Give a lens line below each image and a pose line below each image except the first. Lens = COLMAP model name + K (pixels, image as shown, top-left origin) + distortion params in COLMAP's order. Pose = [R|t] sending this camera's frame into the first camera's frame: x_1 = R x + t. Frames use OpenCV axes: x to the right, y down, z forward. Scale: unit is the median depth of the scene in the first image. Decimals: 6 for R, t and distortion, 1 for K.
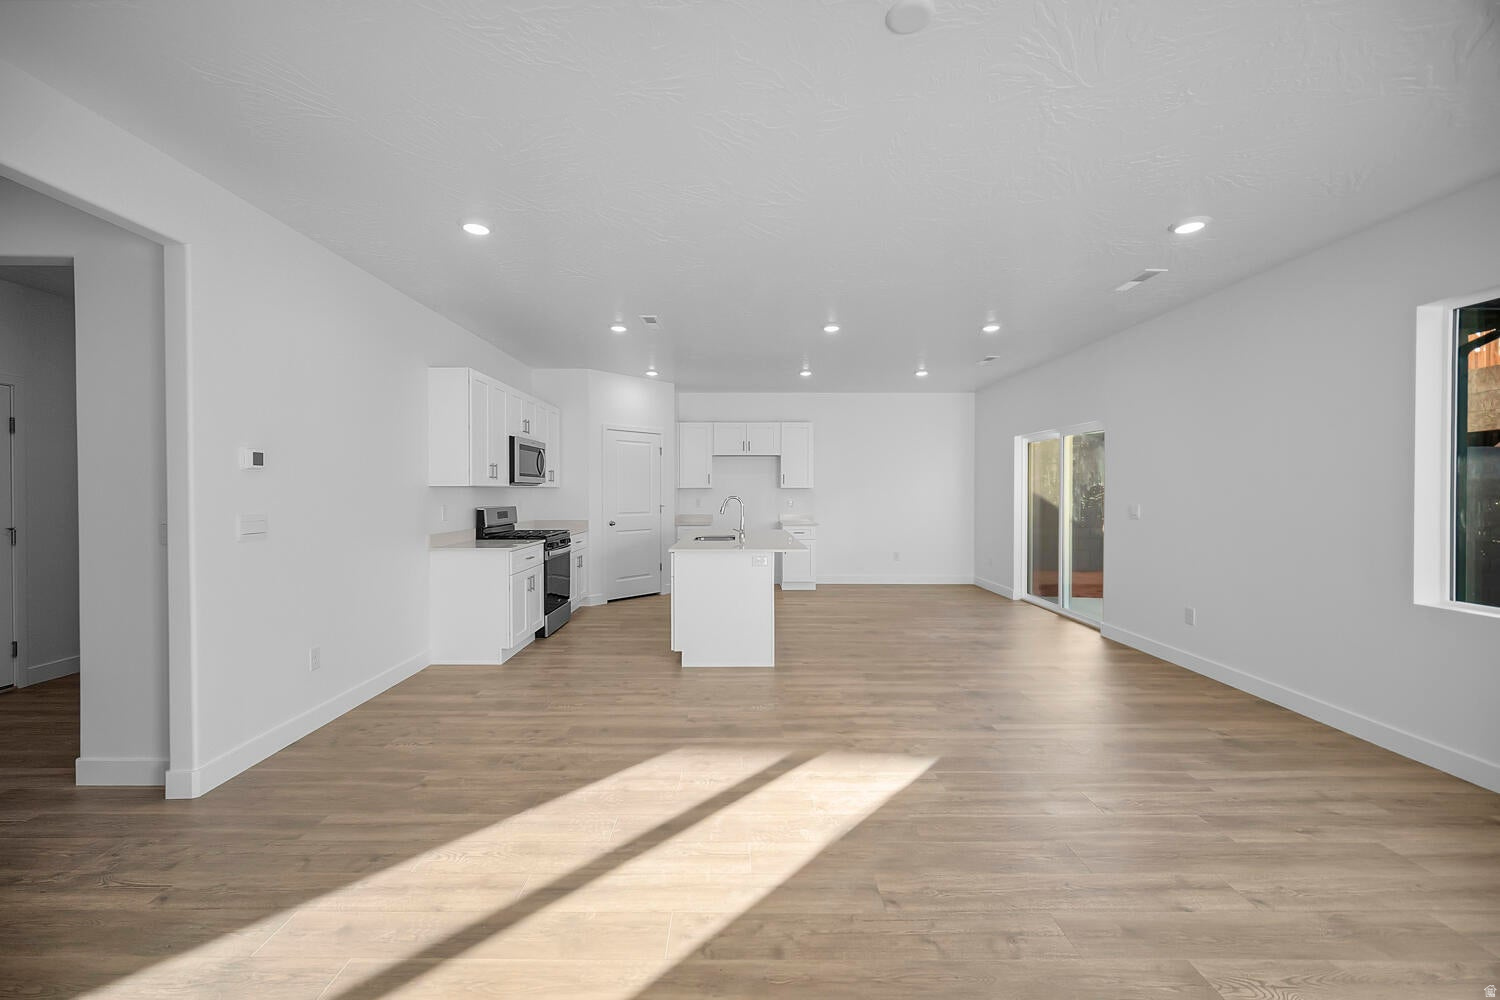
lens RADIAL K [[587.5, 0, 744.2], [0, 587.5, 494.8], [0, 0, 1]] dist [-0.006762, 0.000194]
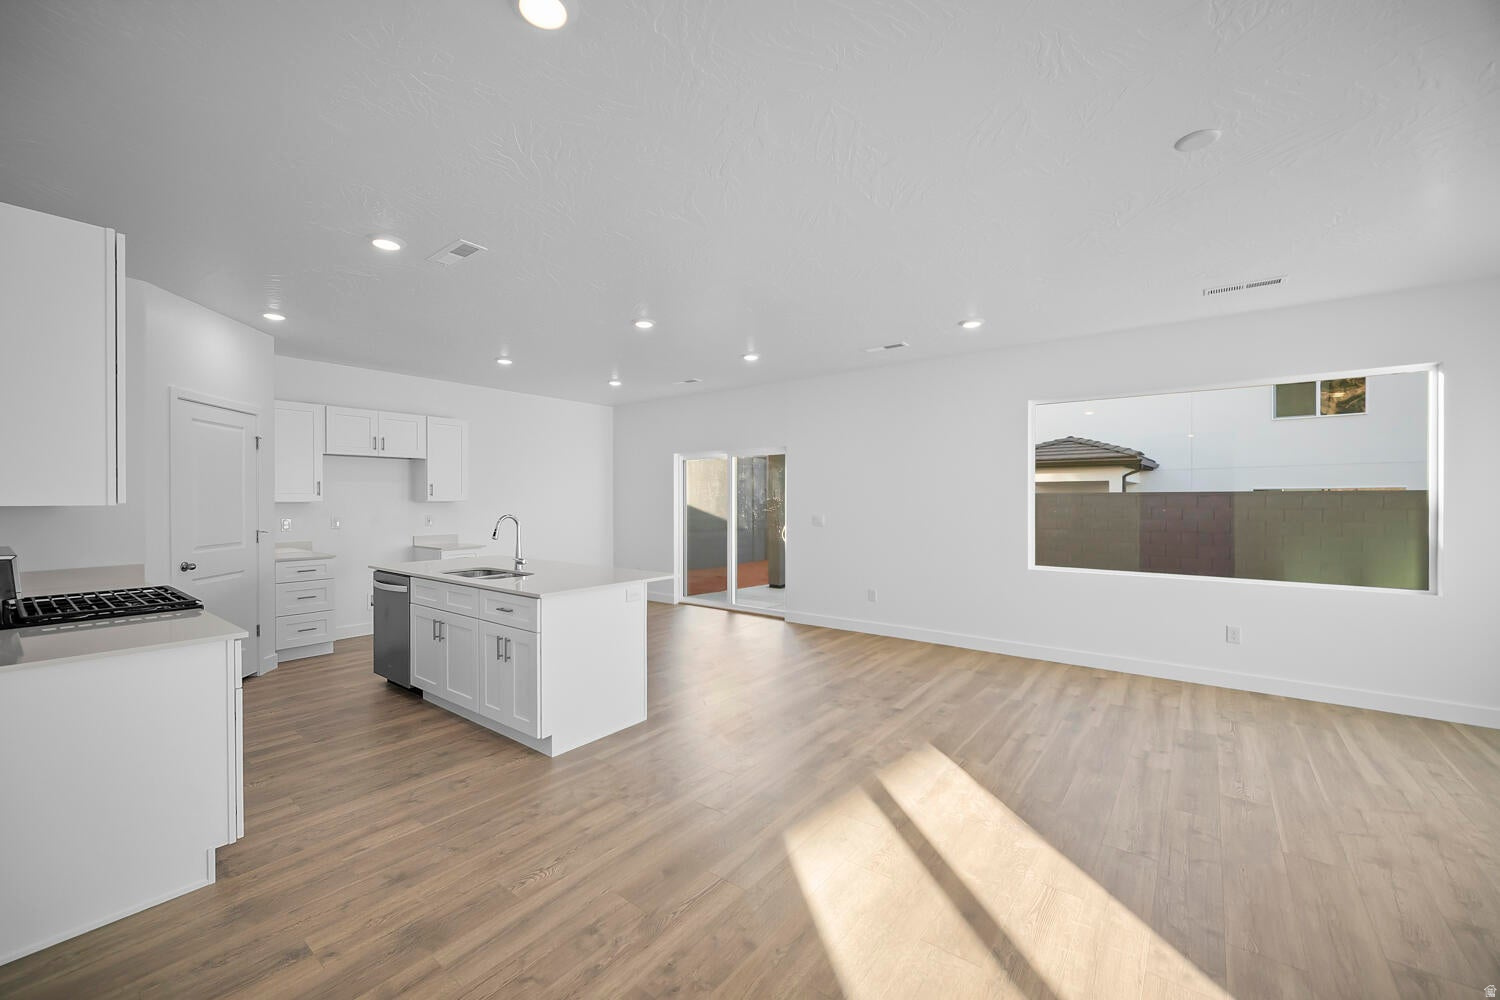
lens RADIAL K [[587.5, 0, 724.5], [0, 587.5, 501.7], [0, 0, 1]] dist [-0.006762, 0.000194]
pose [[0.632104, -0.003770, 0.774875, -0.435435], [0.006090, 0.999981, -0.000104, -0.013007], [-0.774860, 0.004785, 0.632115, 0.319861]]
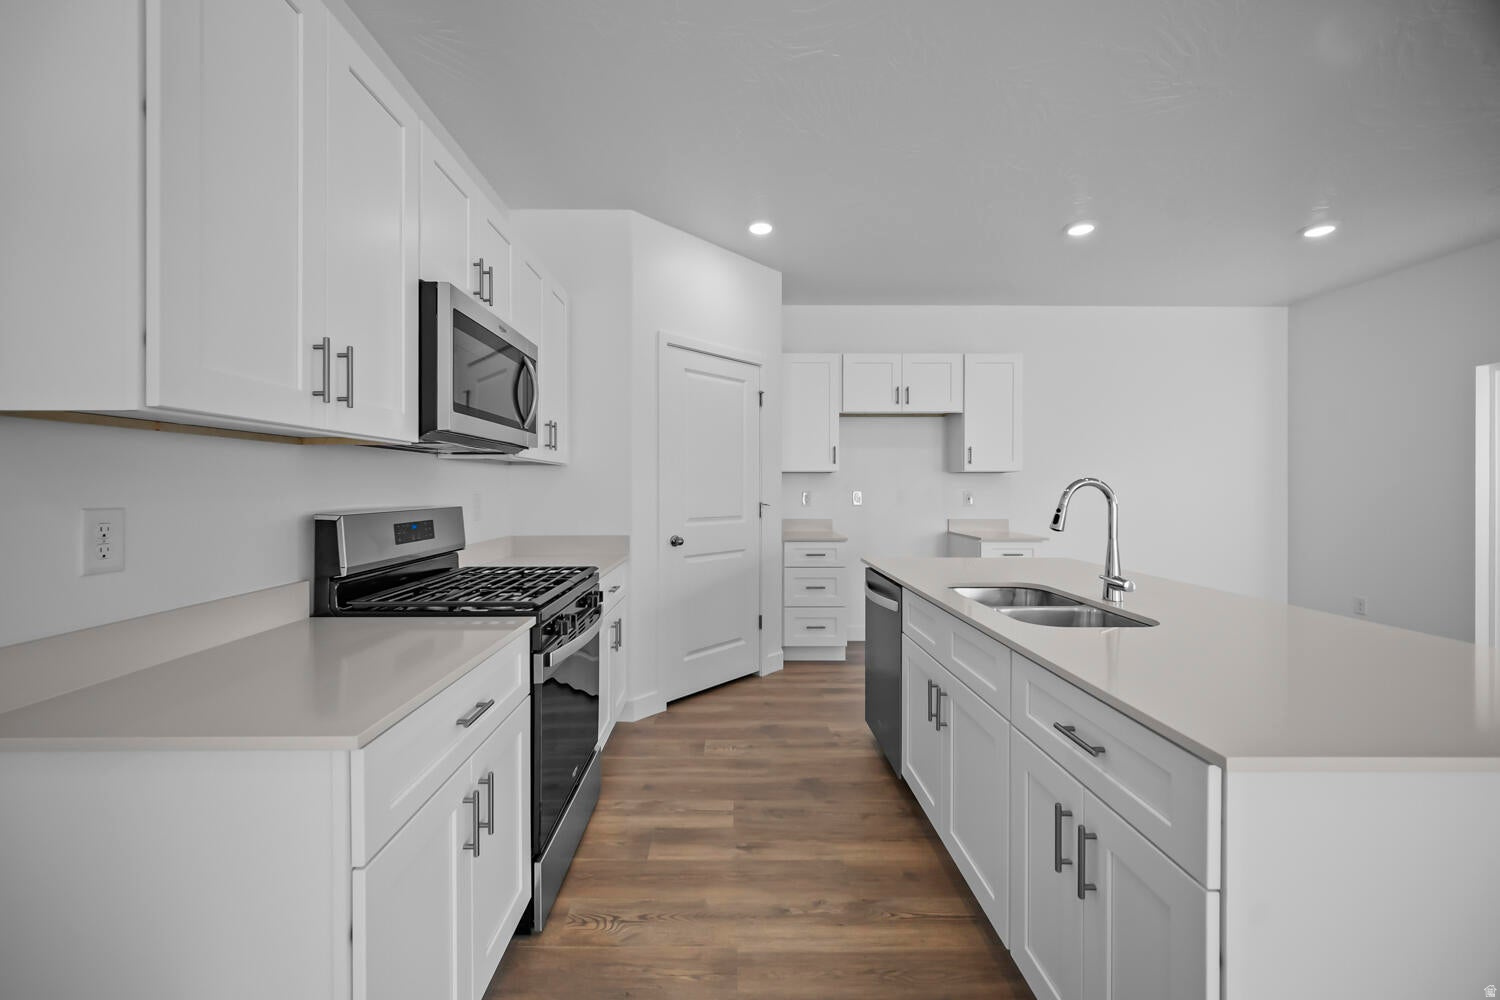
lens RADIAL K [[587.5, 0, 739.3], [0, 587.5, 486.5], [0, 0, 1]] dist [-0.006762, 0.000194]
pose [[0.999999, 0.001310, 0.000368, -0.227012], [-0.001307, 0.999981, -0.005954, 0.009346], [-0.000376, 0.005953, 0.999982, 0.676854]]
